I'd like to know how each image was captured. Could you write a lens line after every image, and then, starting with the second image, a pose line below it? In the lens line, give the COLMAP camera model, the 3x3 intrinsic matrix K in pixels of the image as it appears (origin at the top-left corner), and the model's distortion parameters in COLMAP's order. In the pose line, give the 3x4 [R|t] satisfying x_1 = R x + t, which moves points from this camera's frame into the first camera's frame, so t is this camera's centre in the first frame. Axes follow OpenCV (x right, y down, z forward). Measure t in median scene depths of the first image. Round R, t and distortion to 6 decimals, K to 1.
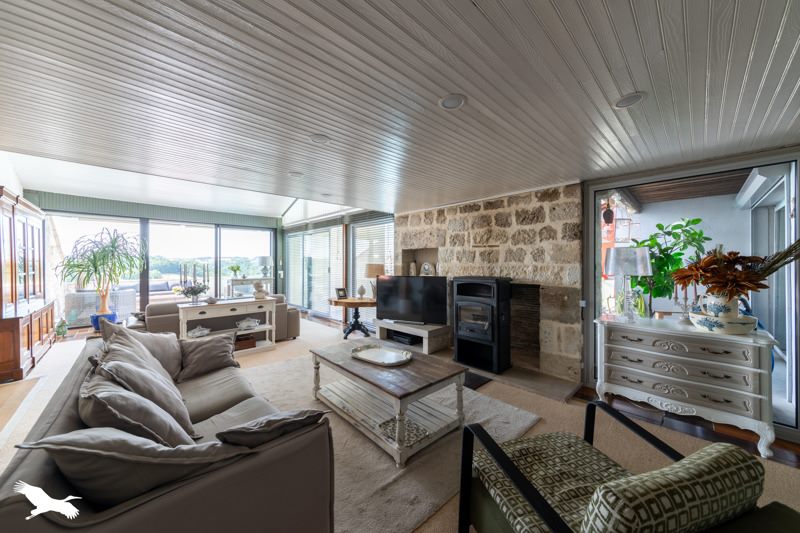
lens RADIAL K [[286.7, 0, 402.7], [0, 286.7, 261.4], [0, 0, 1]] dist [-0.000037, 0.000094]
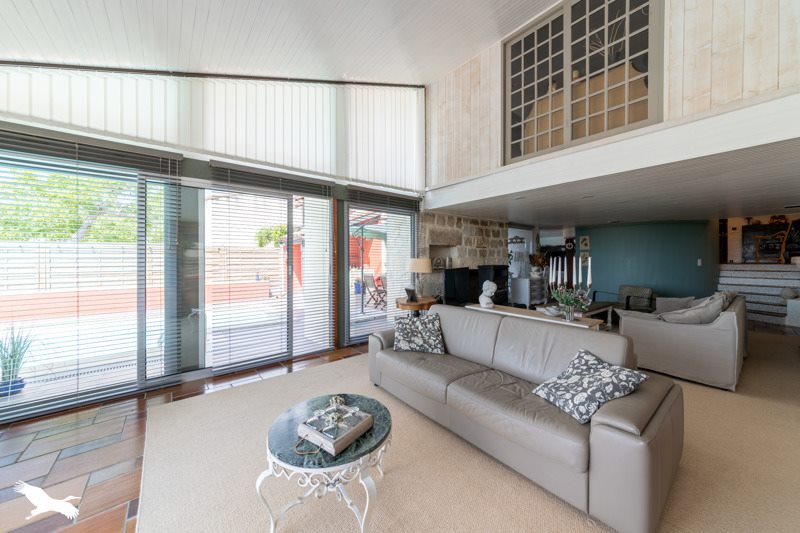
lens RADIAL K [[286.7, 0, 402.7], [0, 286.7, 261.4], [0, 0, 1]] dist [-0.000037, 0.000094]
pose [[0.083236, -0.007675, 0.996500, -1.322973], [-0.000987, 0.999969, 0.007784, 0.016132], [-0.996529, -0.001632, 0.083226, 1.236757]]
